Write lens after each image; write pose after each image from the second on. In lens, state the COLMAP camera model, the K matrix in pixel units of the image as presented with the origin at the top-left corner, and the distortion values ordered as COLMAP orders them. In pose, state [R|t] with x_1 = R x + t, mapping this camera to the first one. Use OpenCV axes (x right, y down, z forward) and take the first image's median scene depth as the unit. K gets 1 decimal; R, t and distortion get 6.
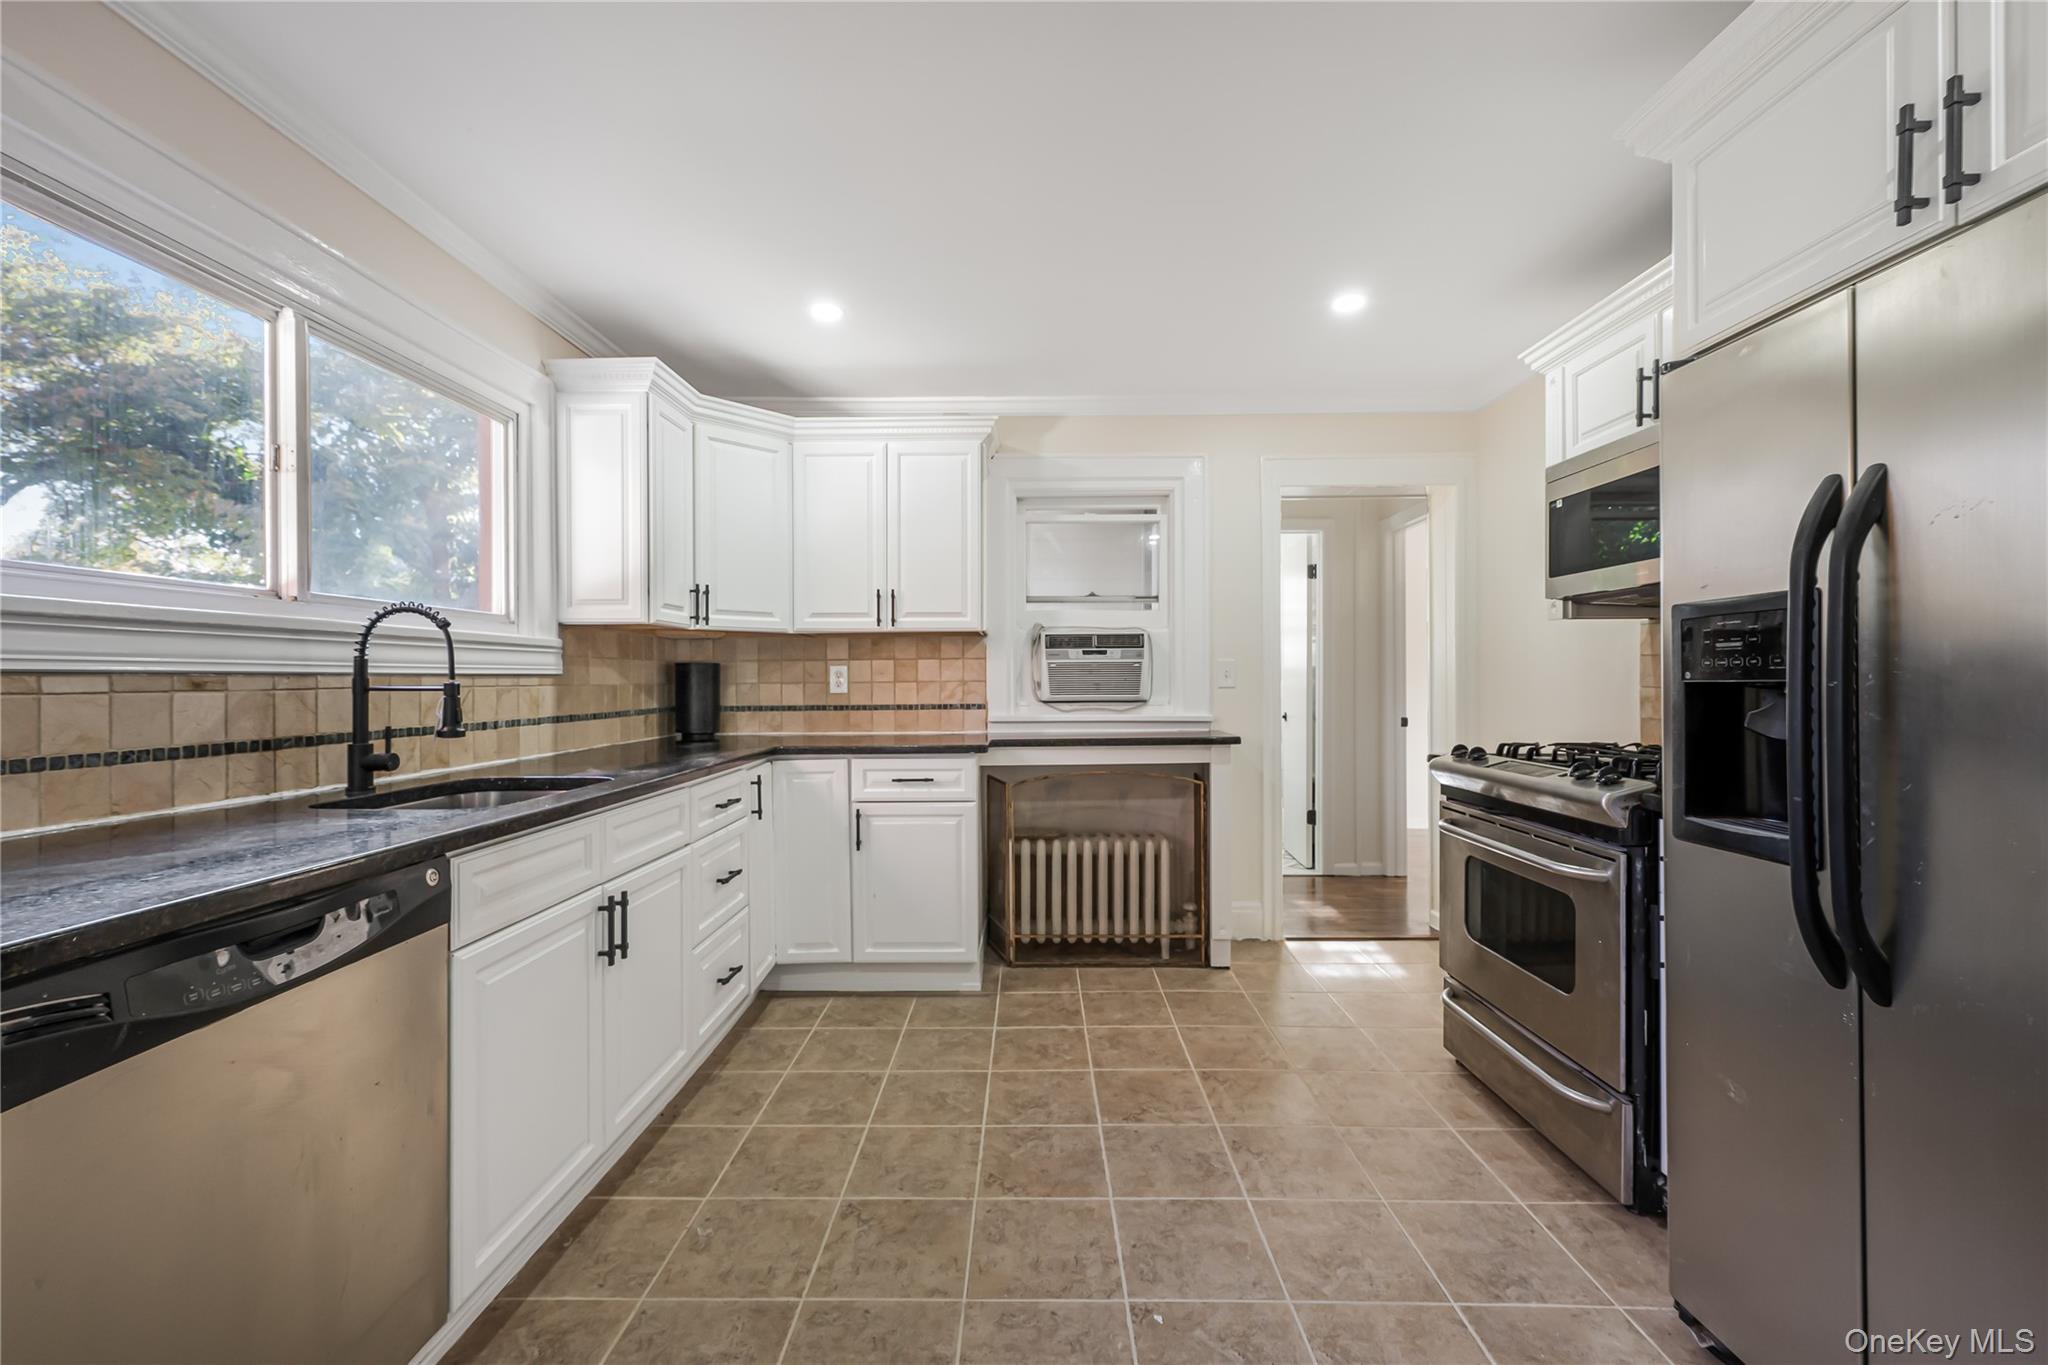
lens RADIAL K [[824.0, 0, 1024.0], [0, 824.0, 682.5], [0, 0, 1]] dist [-0.000384, -0.000160]
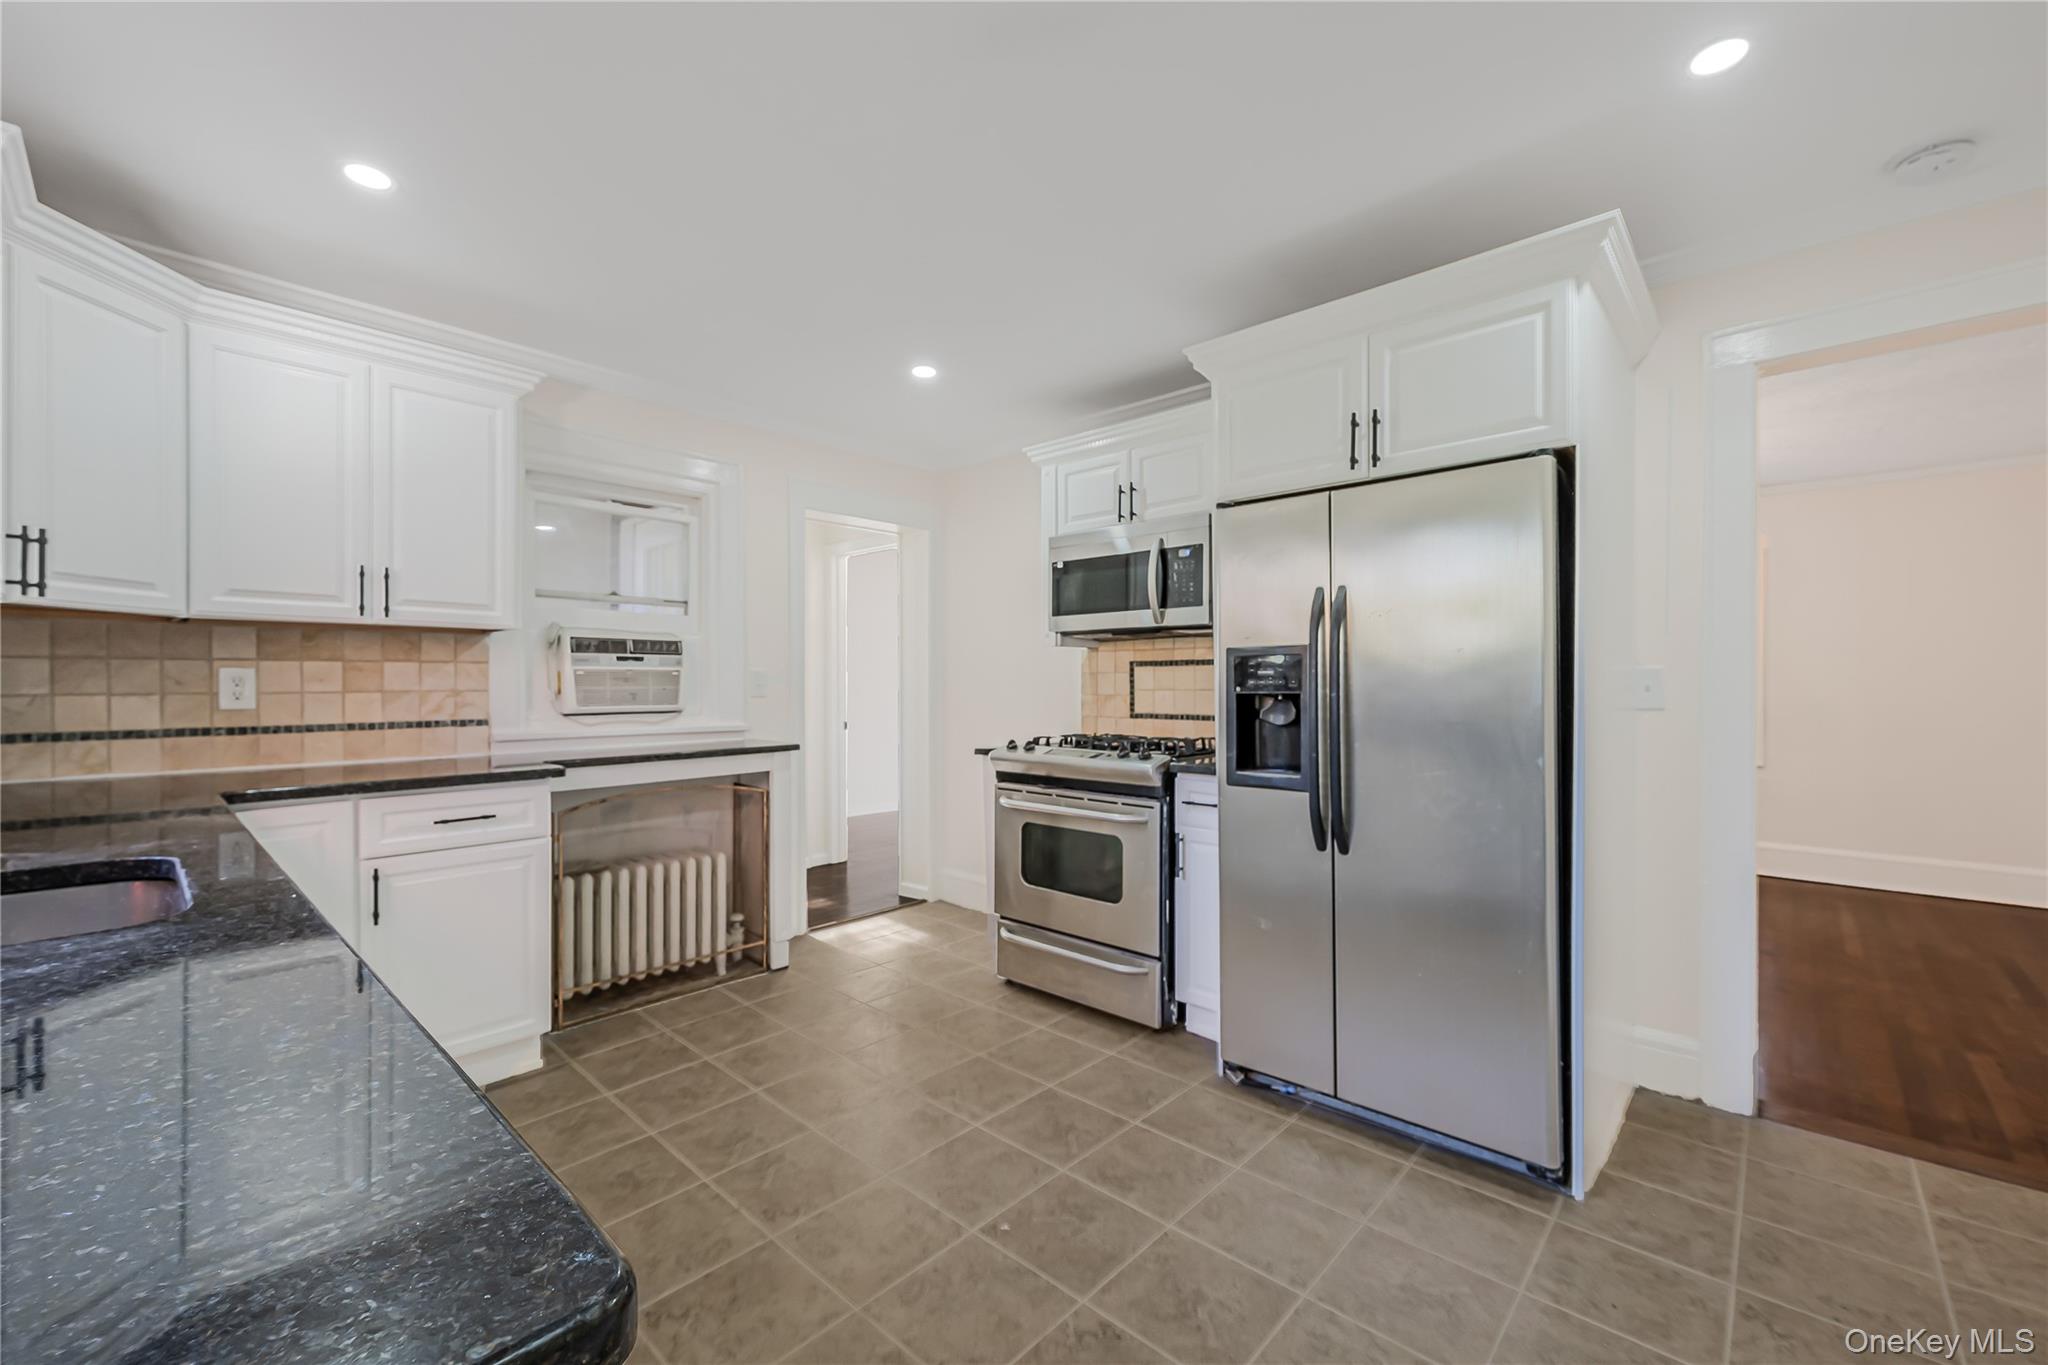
lens RADIAL K [[828.1, 0, 1025.3], [0, 828.1, 679.0], [0, 0, 1]] dist [0.001501, -0.000025]
pose [[0.666326, 0.009301, 0.745603, -0.366263], [0.000075, 0.999921, -0.012541, -0.003675], [-0.745661, 0.008412, 0.666273, 0.085818]]
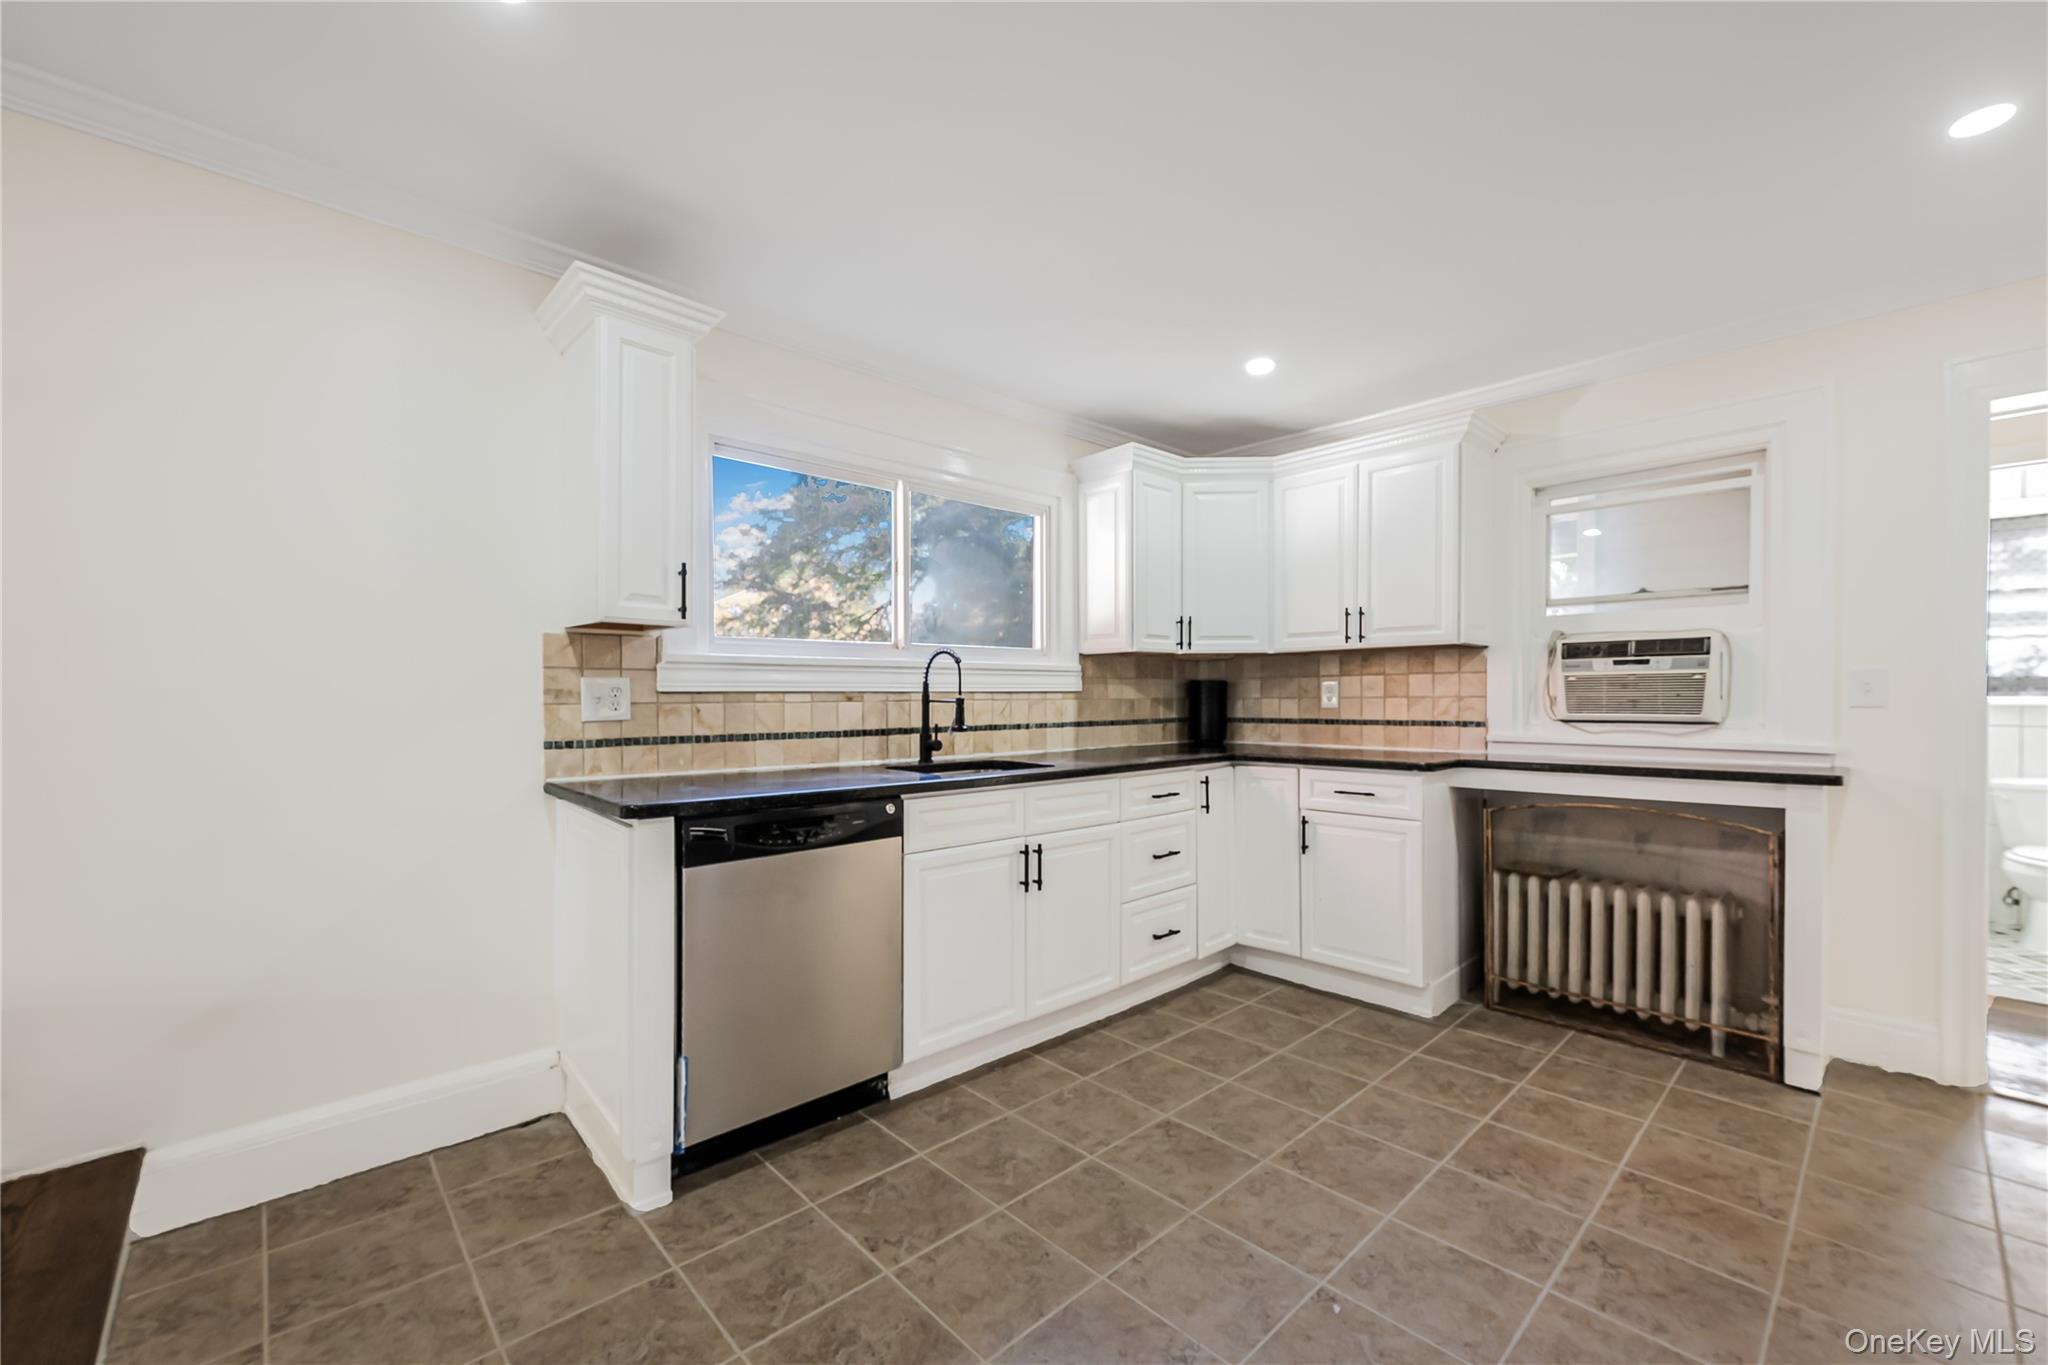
lens RADIAL K [[812.0, 0, 1018.8], [0, 812.0, 704.0], [0, 0, 1]] dist [0.001107, -0.000071]
pose [[0.693173, 0.009664, -0.720706, 0.298040], [-0.002643, 0.999937, 0.010865, -0.002414], [0.720766, -0.005626, 0.693156, -0.000648]]
